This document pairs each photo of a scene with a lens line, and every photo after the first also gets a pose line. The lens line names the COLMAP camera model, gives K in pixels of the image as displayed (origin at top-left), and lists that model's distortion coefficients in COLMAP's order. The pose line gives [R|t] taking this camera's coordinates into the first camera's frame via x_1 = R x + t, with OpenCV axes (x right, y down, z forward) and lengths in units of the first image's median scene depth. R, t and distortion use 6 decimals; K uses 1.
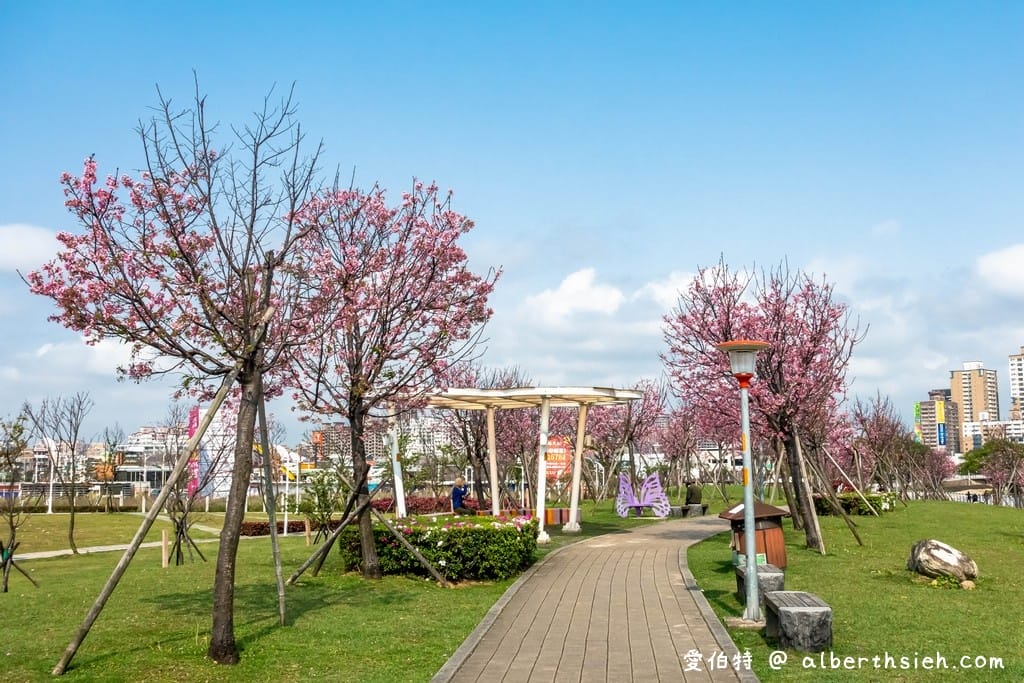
lens RADIAL K [[1126.5, 0, 512.0], [0, 1126.5, 341.5], [0, 0, 1]] dist [0.002092, 0.002836]
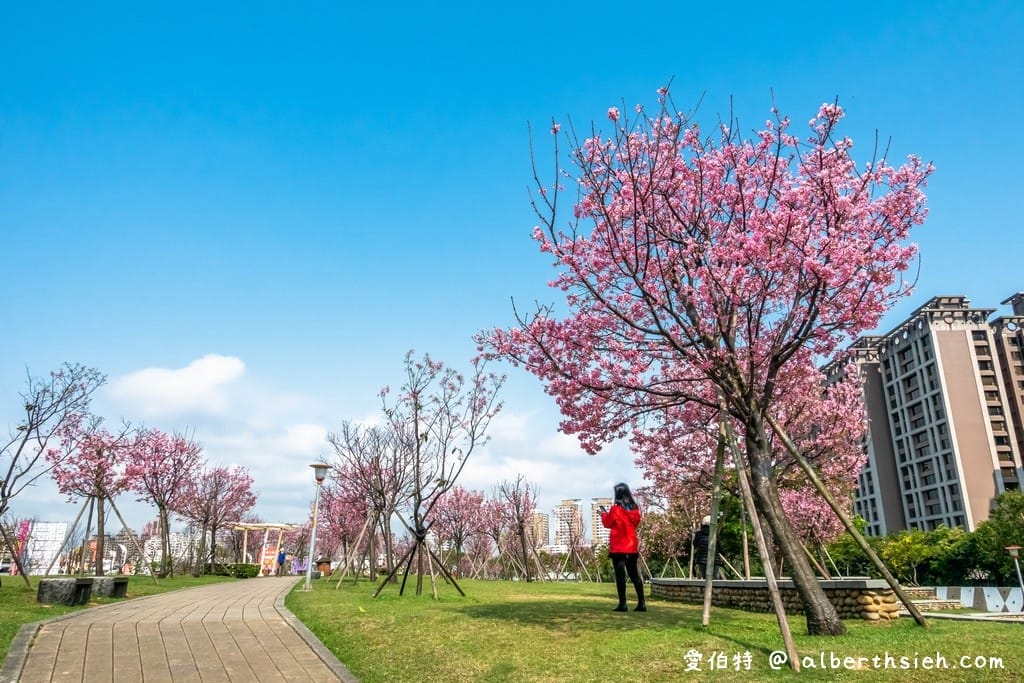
lens RADIAL K [[712.1, 0, 512.0], [0, 712.1, 341.5], [0, 0, 1]] dist [-0.003391, -0.001808]
pose [[0.938643, 0.110634, 0.326663, -0.041234], [-0.043190, 0.977403, -0.206923, -0.080559], [-0.342175, 0.180118, 0.922211, -1.282058]]
